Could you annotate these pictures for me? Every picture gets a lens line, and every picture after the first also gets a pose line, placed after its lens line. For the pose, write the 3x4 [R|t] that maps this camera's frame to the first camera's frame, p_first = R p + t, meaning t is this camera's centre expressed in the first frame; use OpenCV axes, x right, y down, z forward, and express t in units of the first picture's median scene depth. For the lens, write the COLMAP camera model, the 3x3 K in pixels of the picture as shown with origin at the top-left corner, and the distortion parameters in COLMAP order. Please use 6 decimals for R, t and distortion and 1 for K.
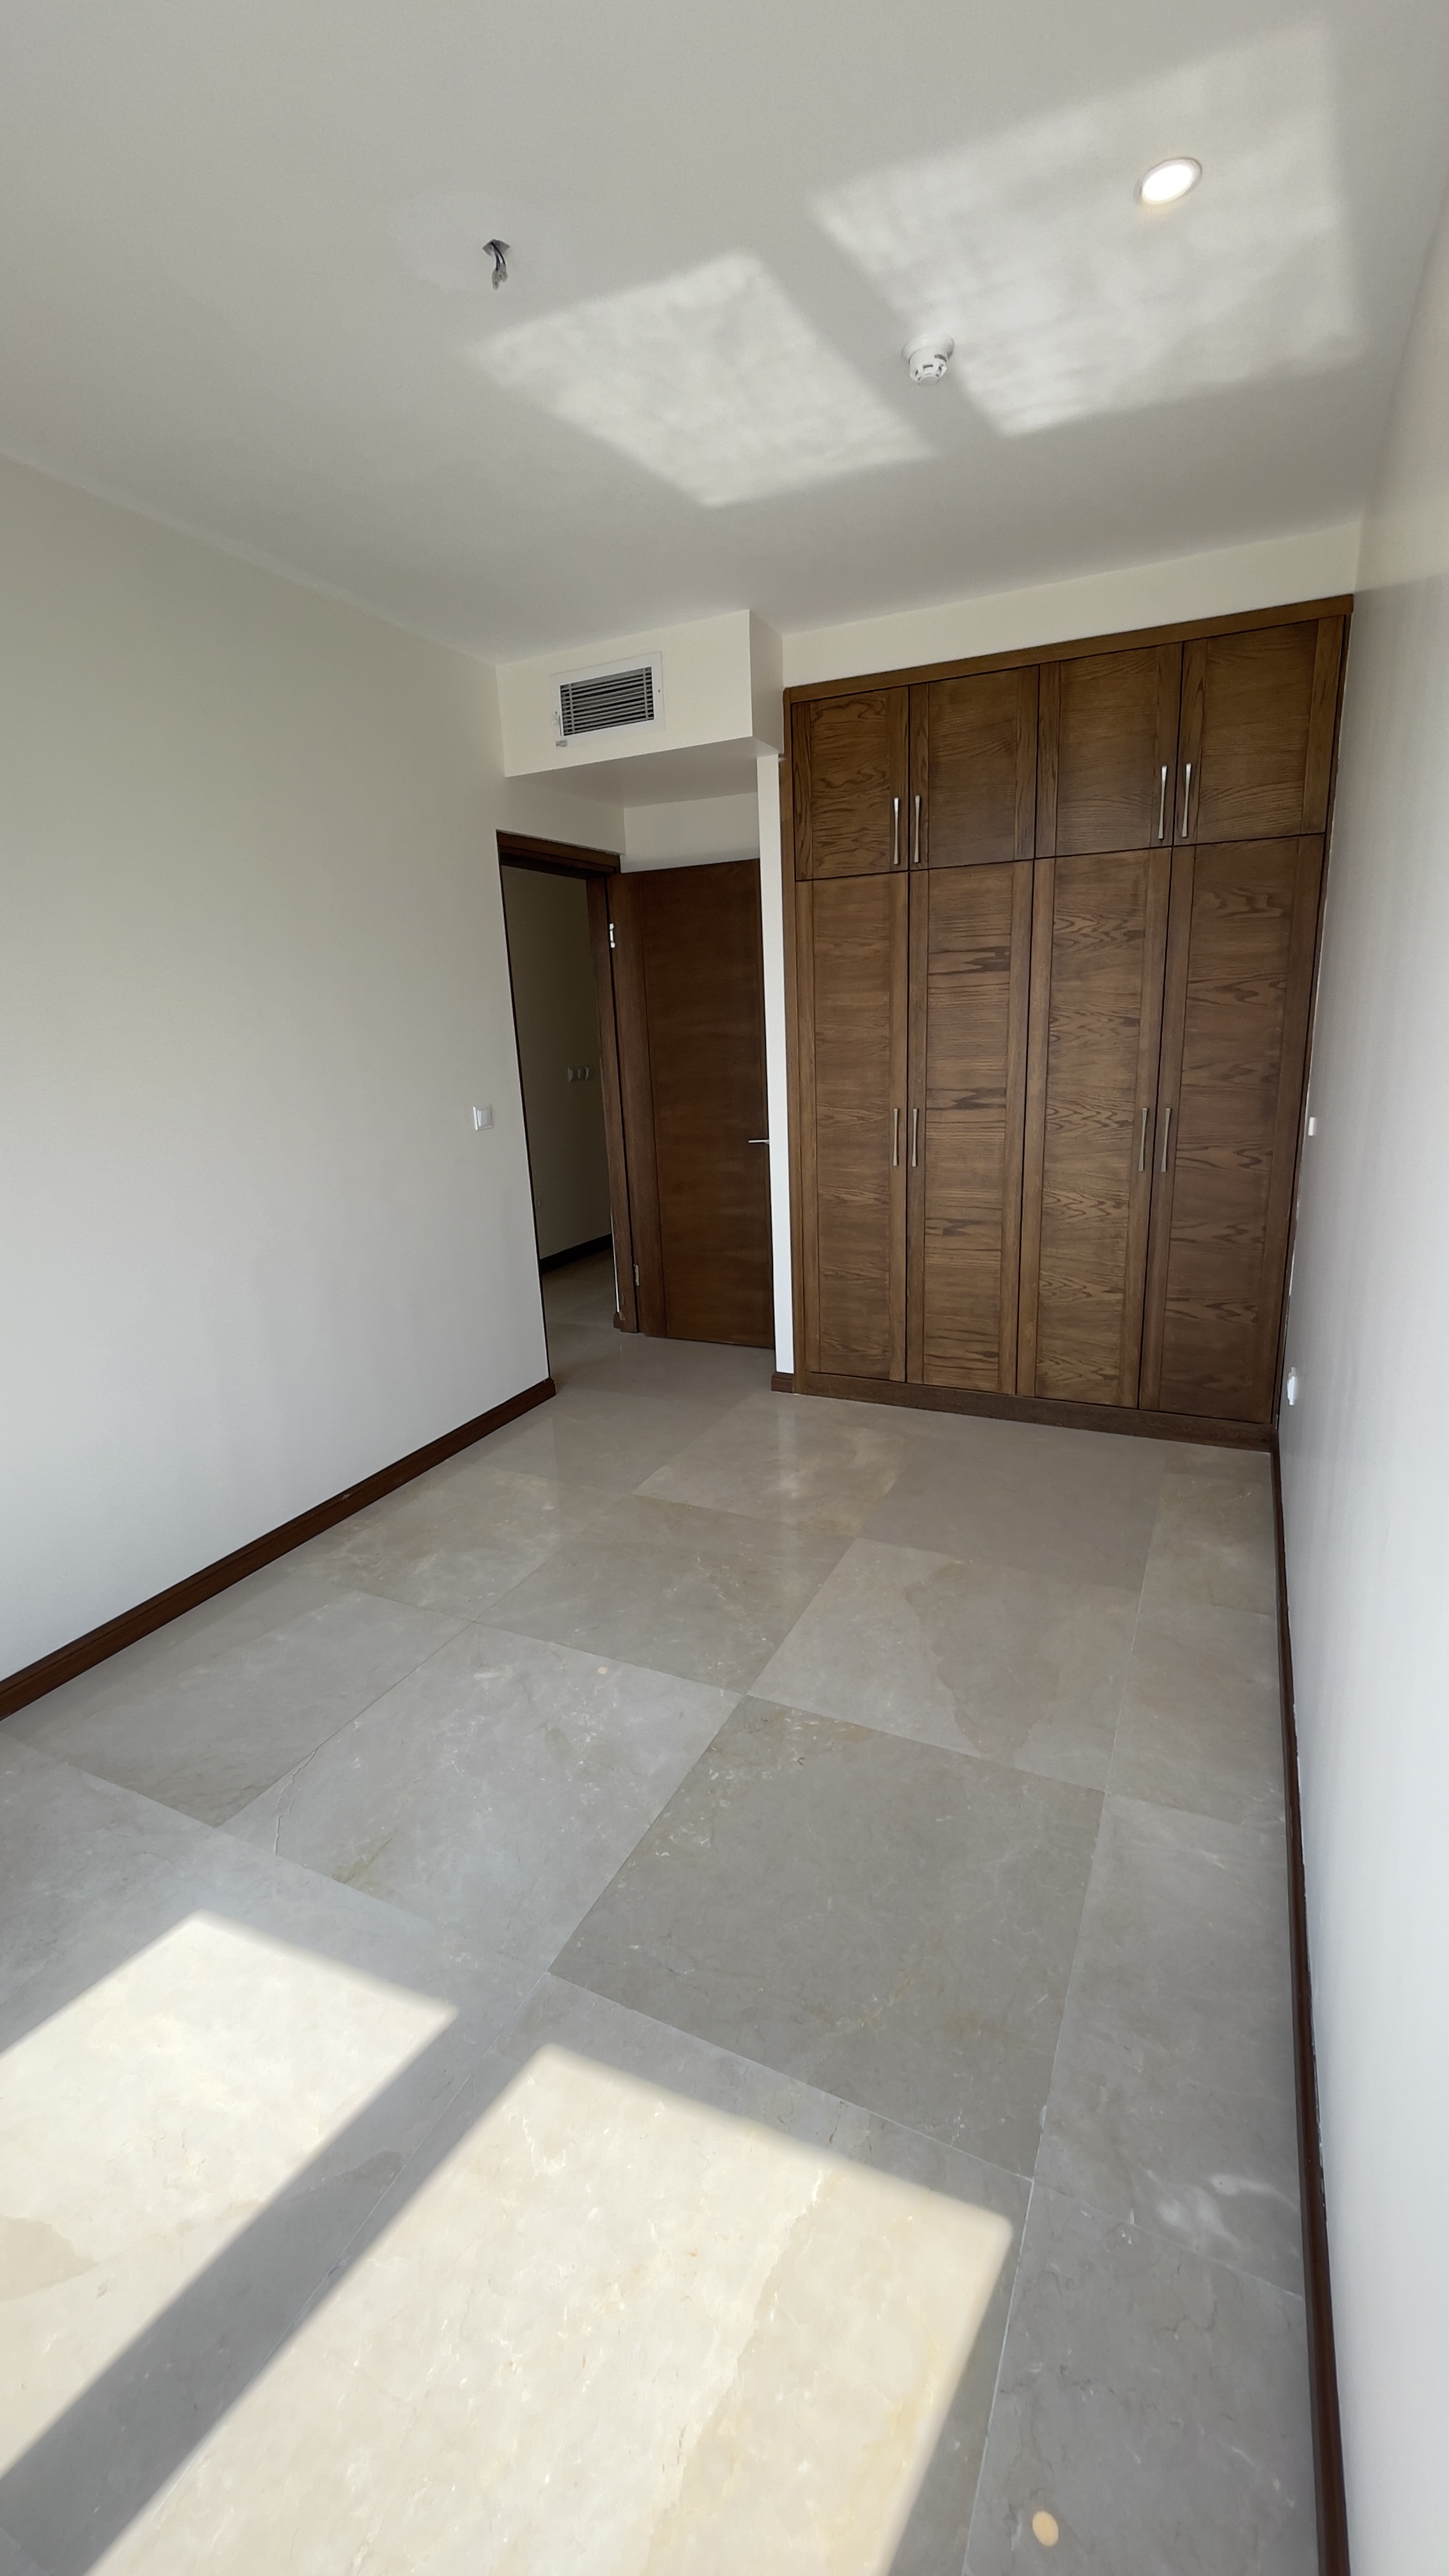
lens RADIAL K [[1052.1, 0, 724.5], [0, 1052.1, 1288.0], [0, 0, 1]] dist [-0.000122, -0.000041]
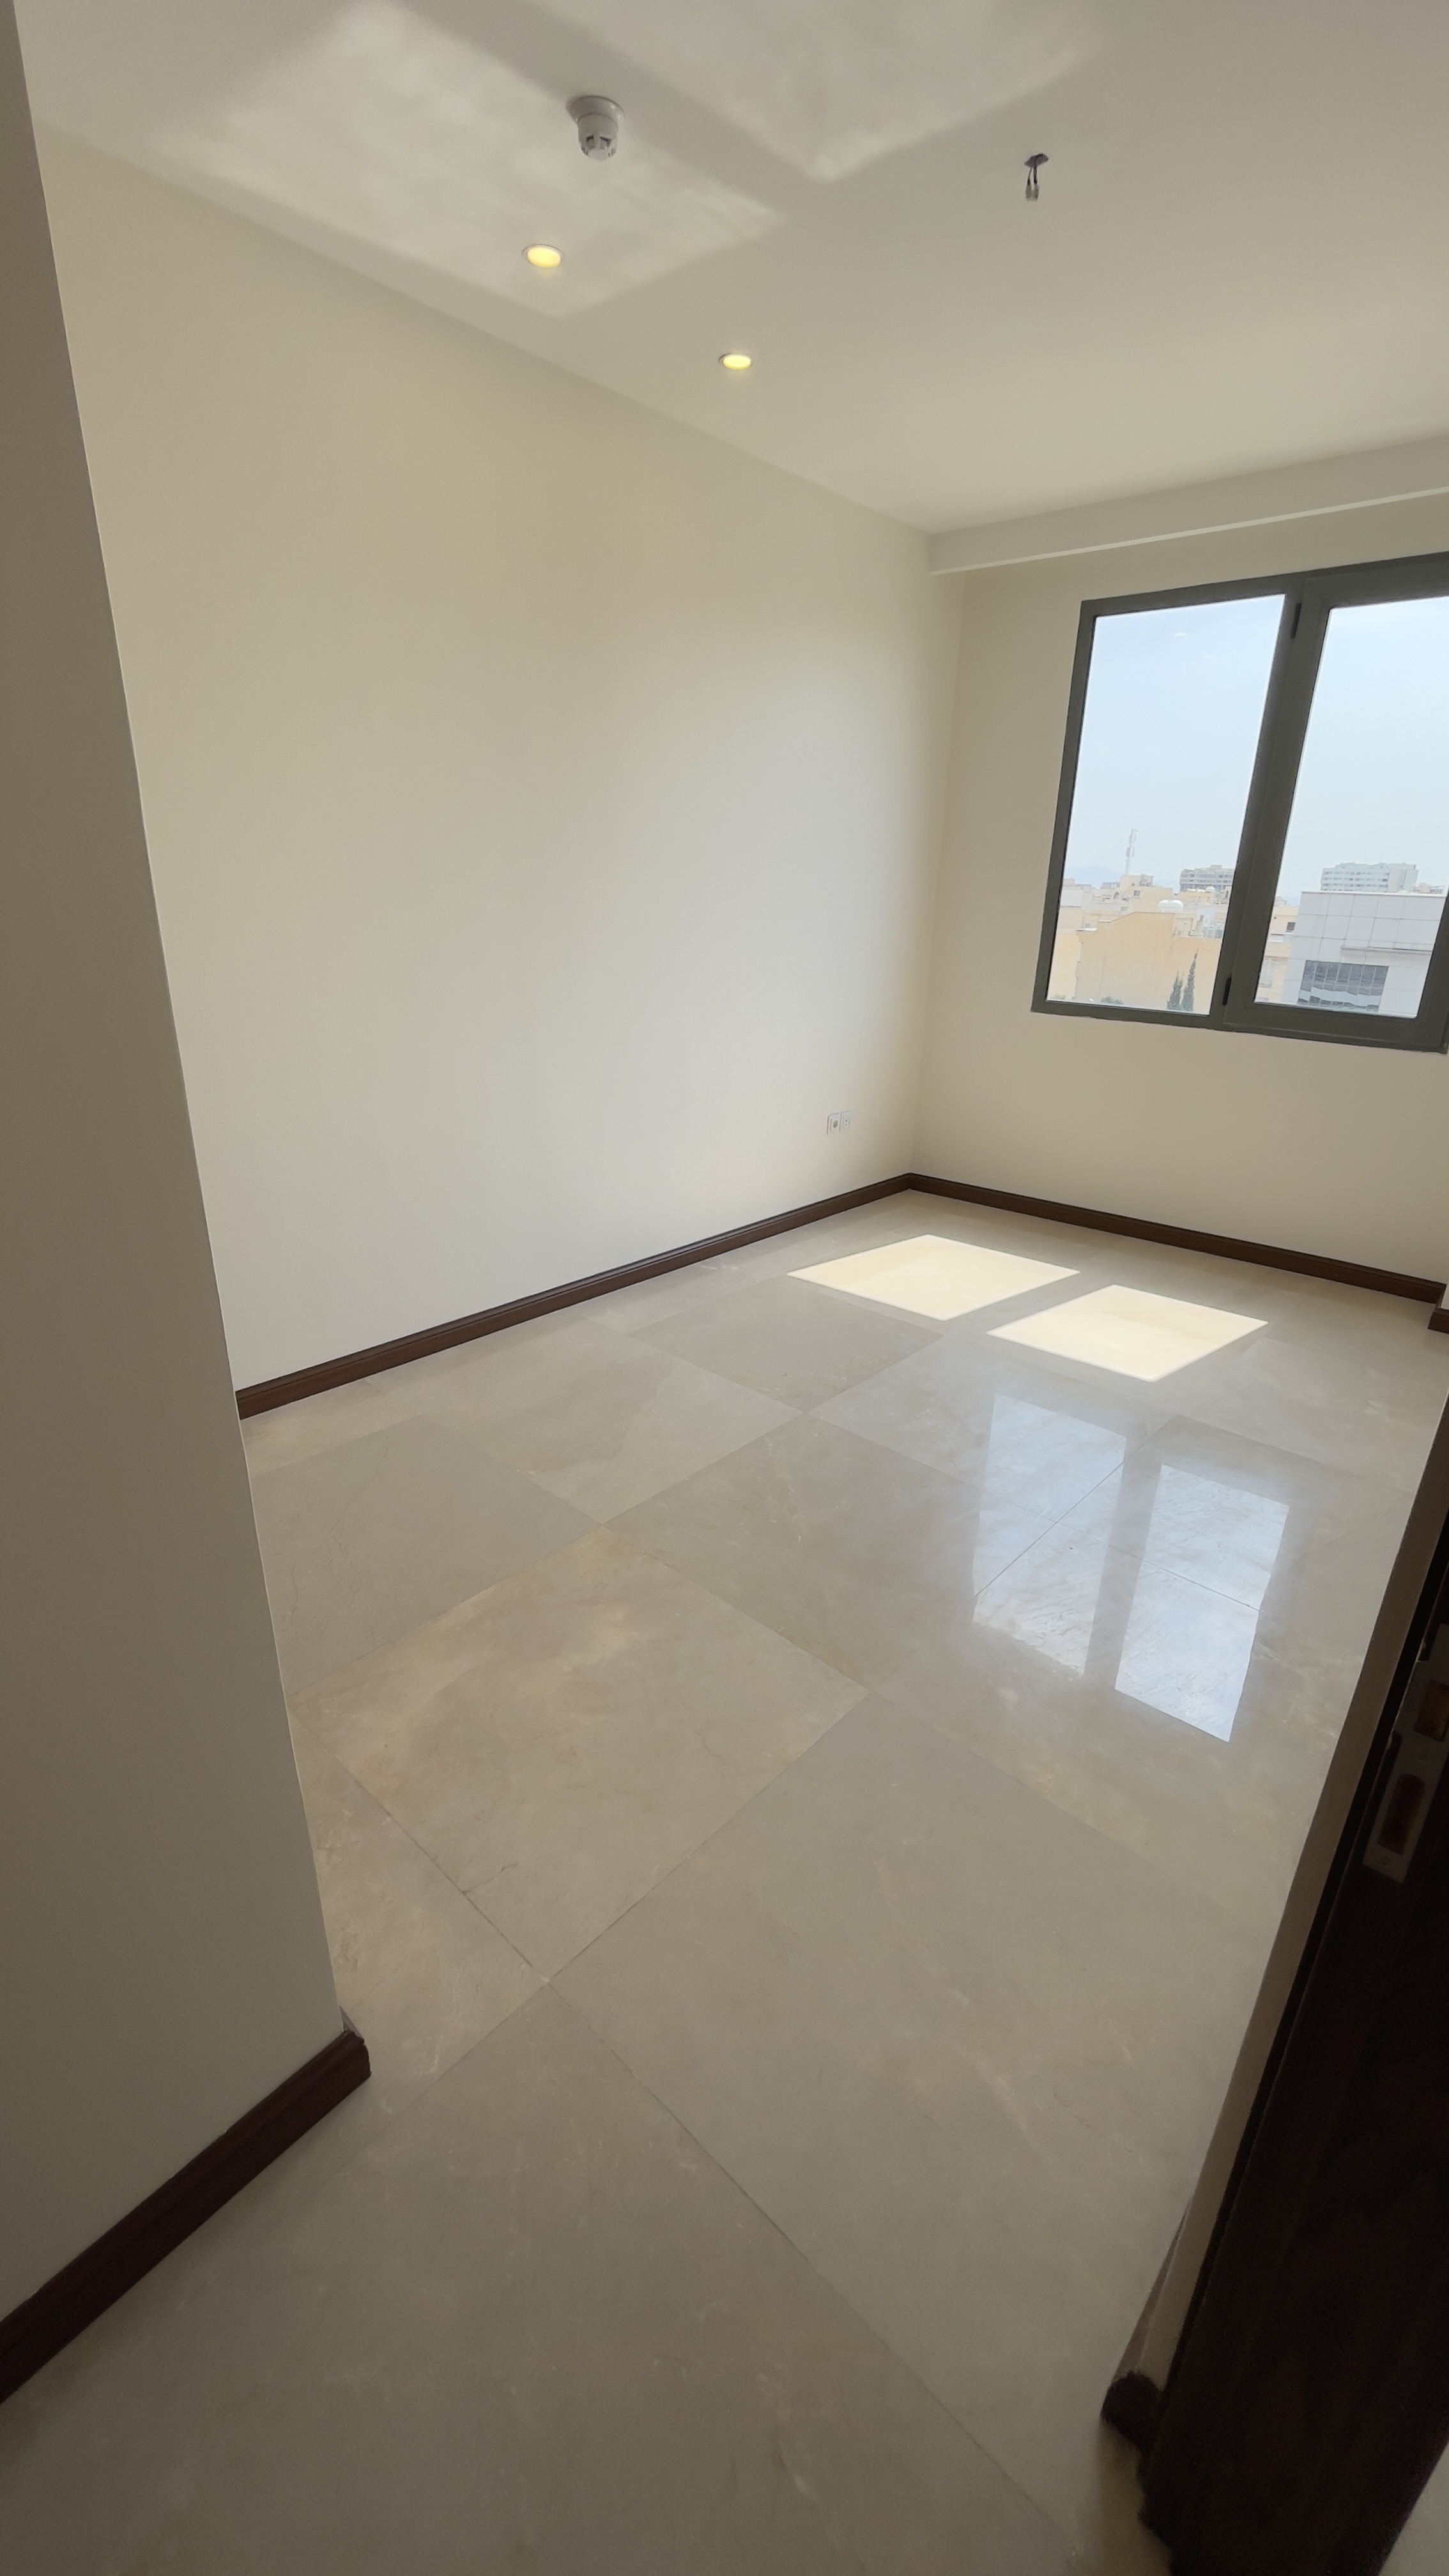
lens RADIAL K [[1052.1, 0, 724.5], [0, 1052.1, 1288.0], [0, 0, 1]] dist [-0.000122, -0.000041]
pose [[-0.959144, -0.084839, 0.269899, -0.181097], [0.088043, 0.817106, 0.569725, -0.392875], [-0.268871, 0.570211, -0.776253, 1.606195]]
